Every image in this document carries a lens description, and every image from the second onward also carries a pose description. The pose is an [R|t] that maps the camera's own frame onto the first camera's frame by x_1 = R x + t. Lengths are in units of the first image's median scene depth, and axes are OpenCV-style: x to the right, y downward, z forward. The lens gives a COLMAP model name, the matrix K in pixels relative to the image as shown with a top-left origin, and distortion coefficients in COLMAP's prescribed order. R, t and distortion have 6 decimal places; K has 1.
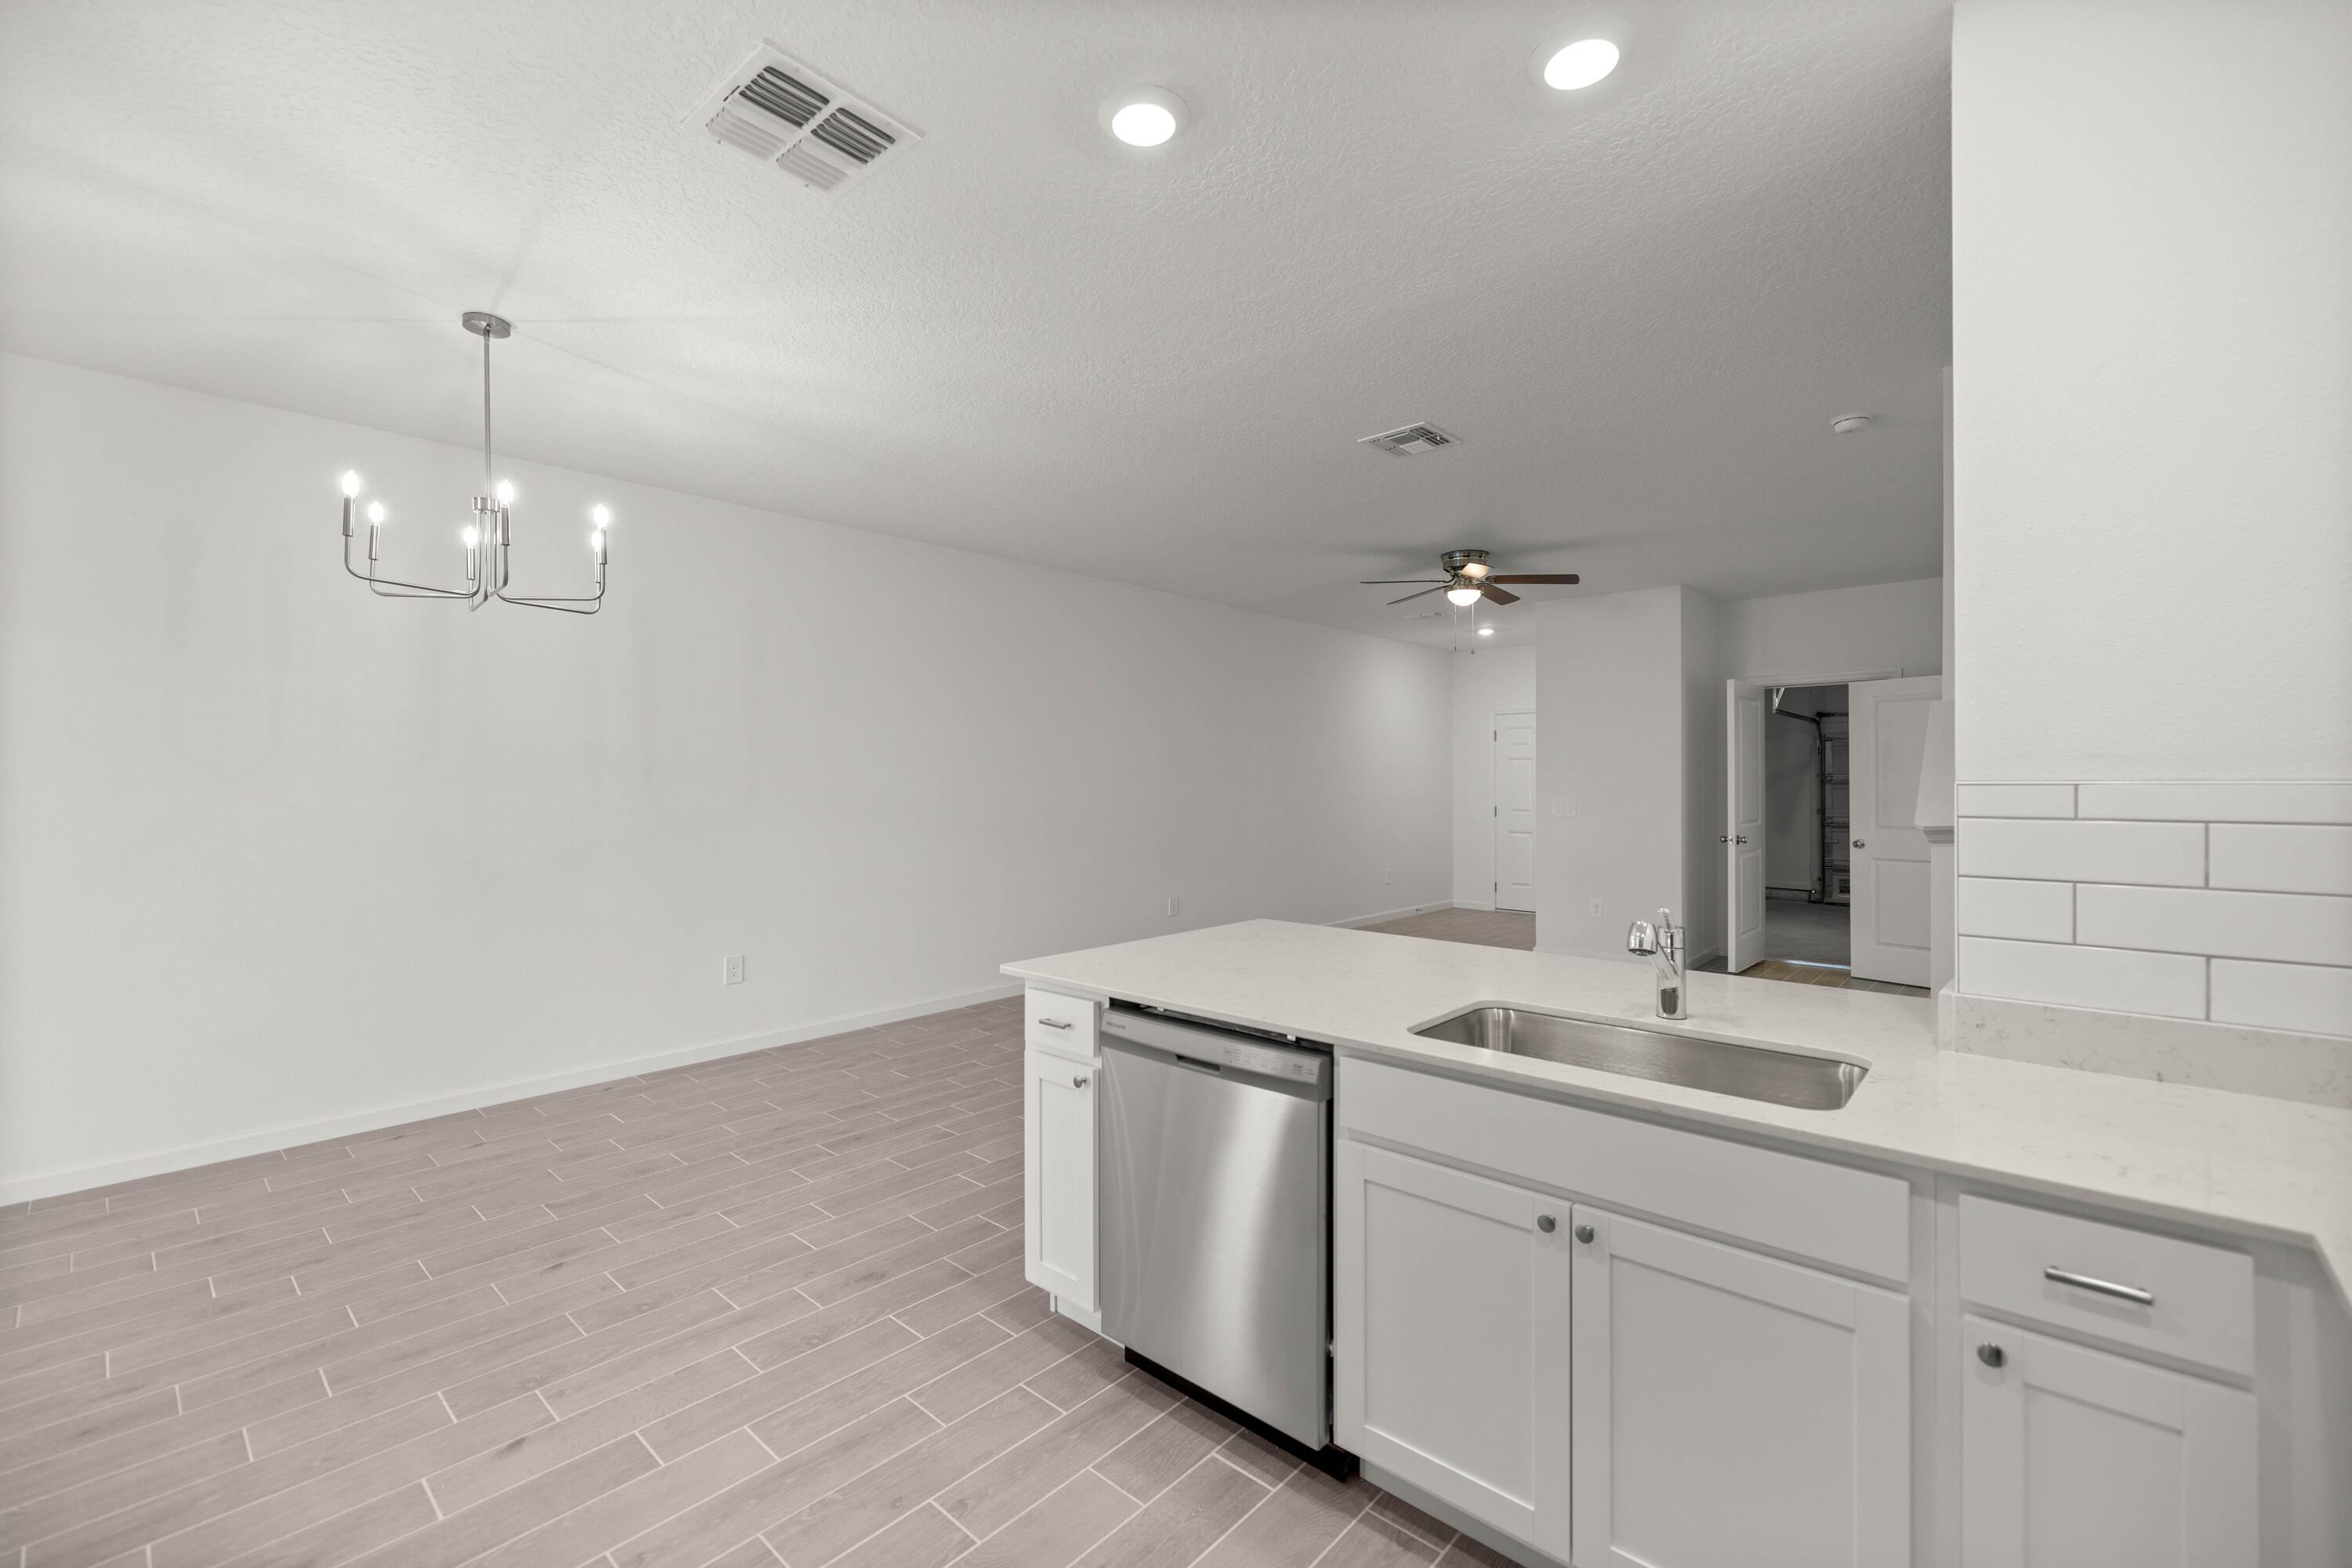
lens RADIAL K [[993.3, 0, 1172.7], [0, 993.3, 780.1], [0, 0, 1]] dist [0.001103, -0.000244]
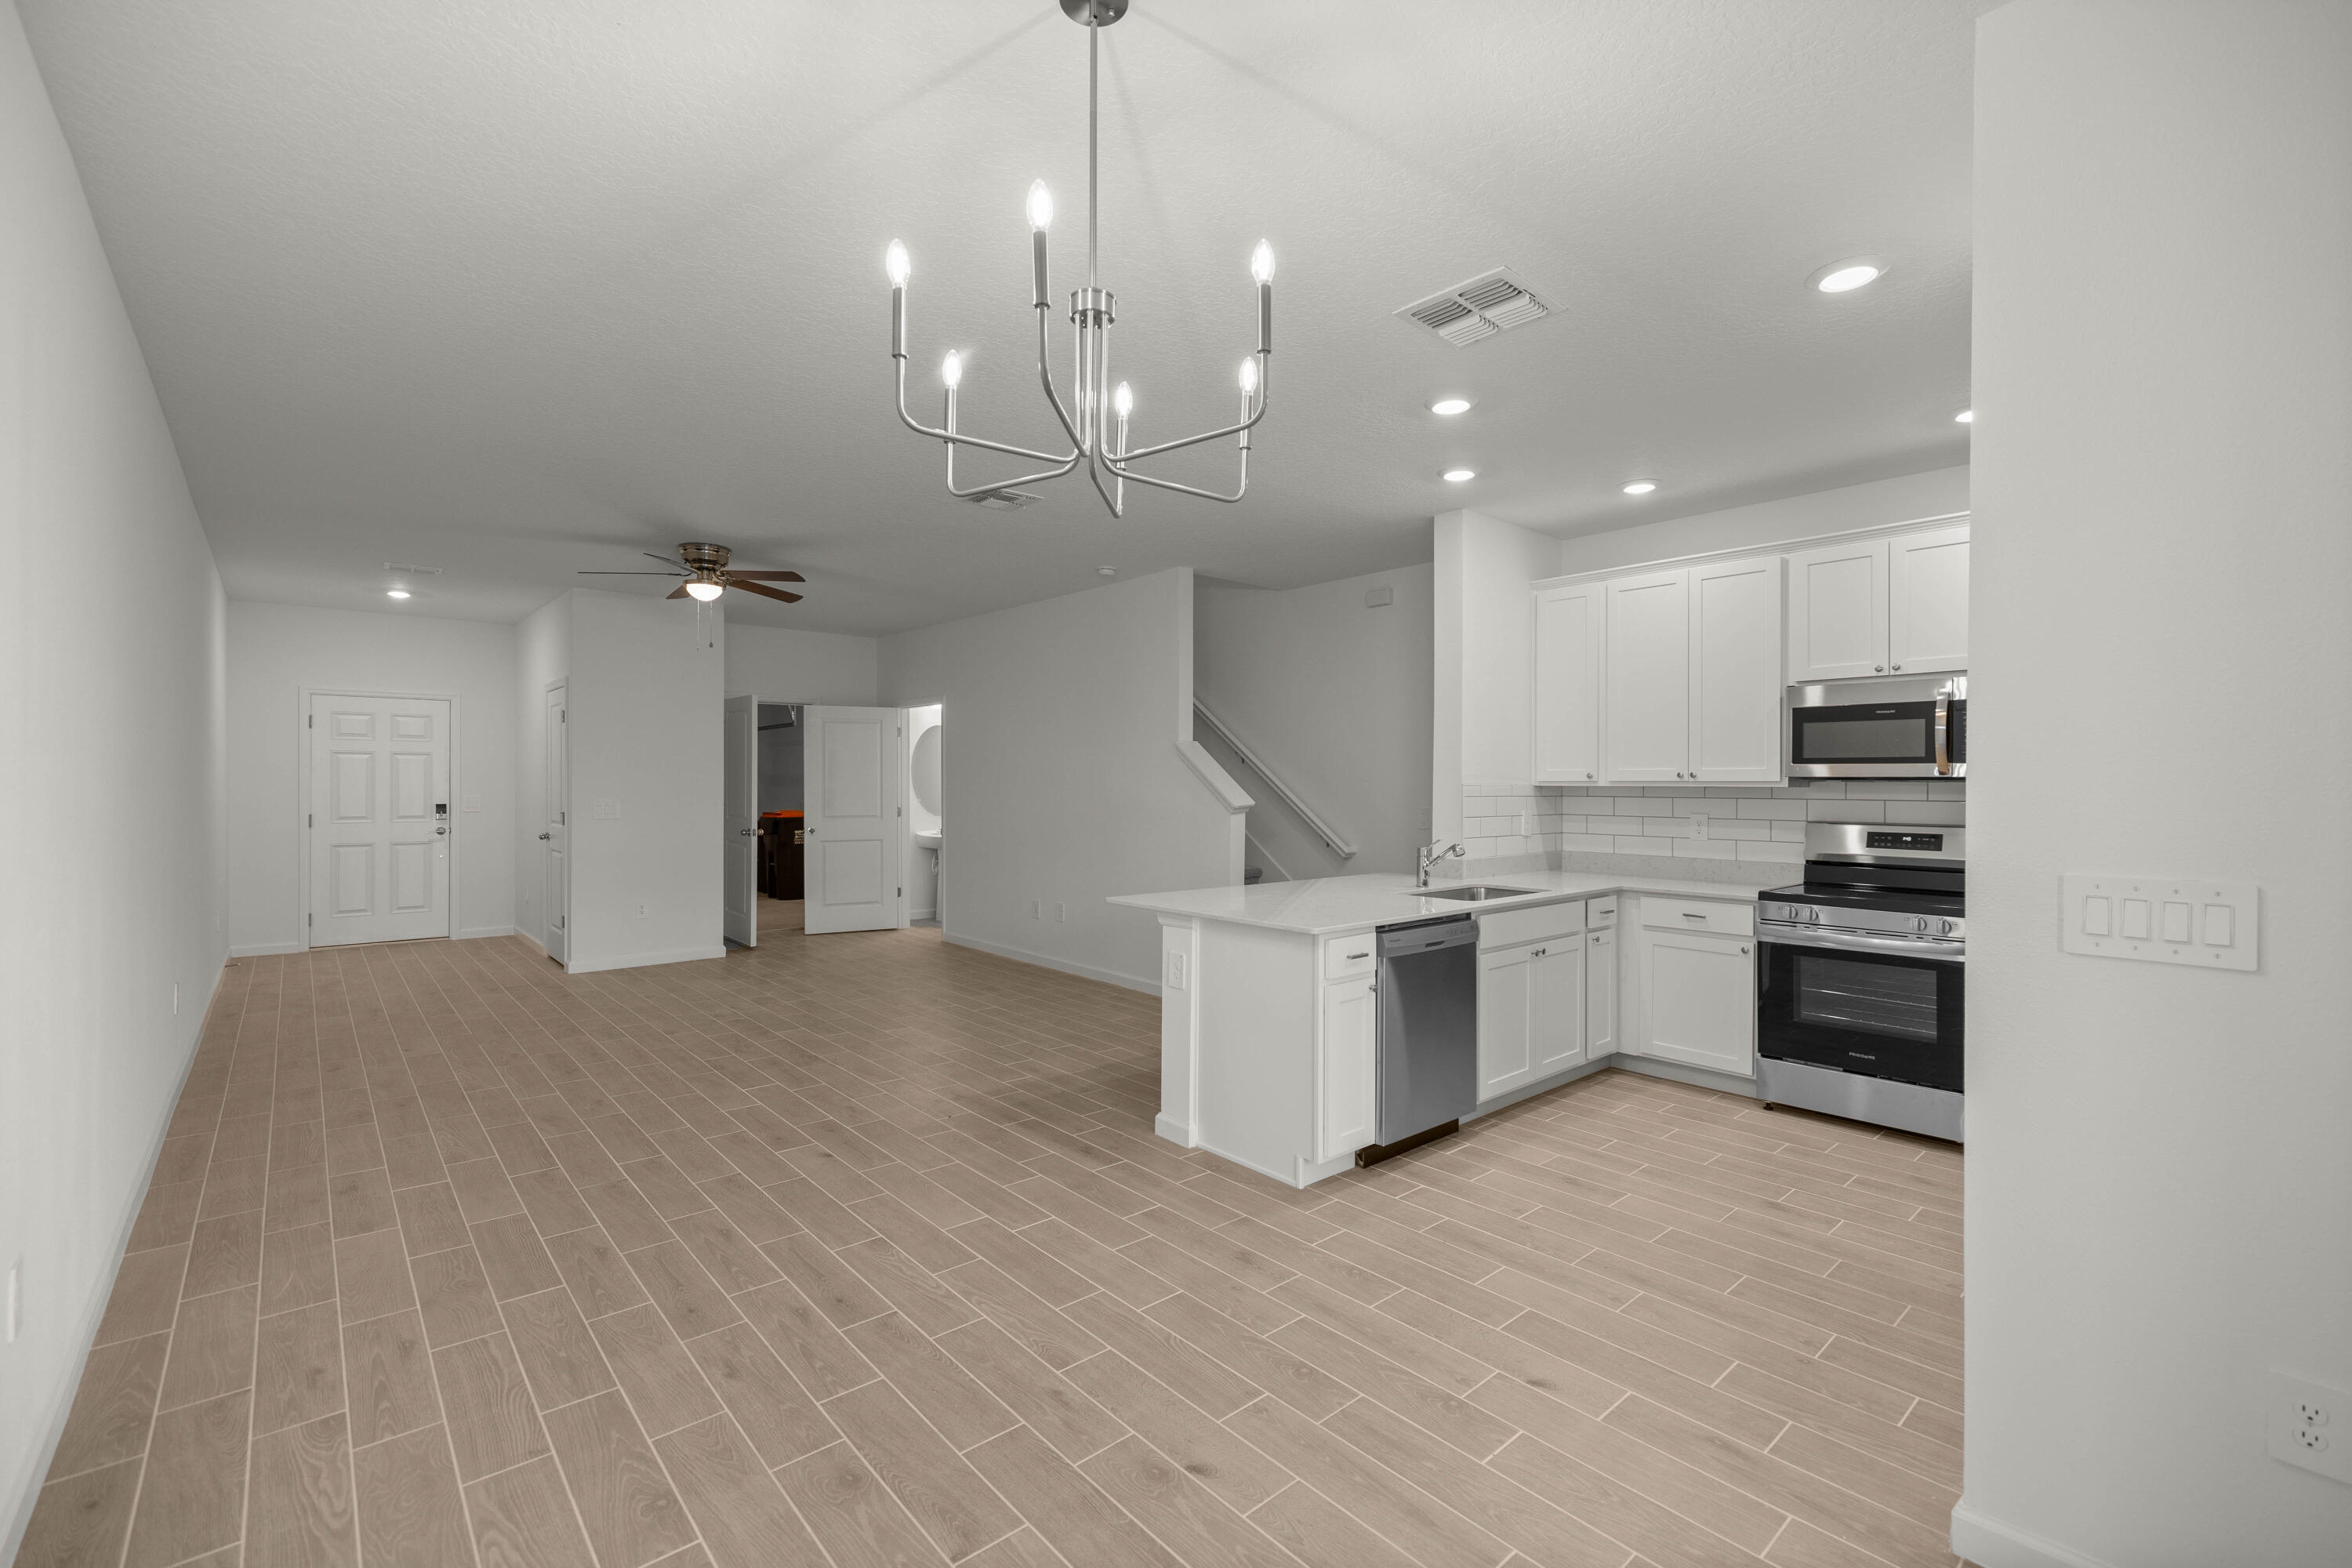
lens RADIAL K [[993.3, 0, 1176.4], [0, 993.3, 782.7], [0, 0, 1]] dist [0.001103, -0.000244]
pose [[0.116342, -0.002851, 0.993205, -1.566142], [-0.002191, 0.999993, 0.003128, -0.006871], [-0.993207, -0.002540, 0.116334, 1.099662]]
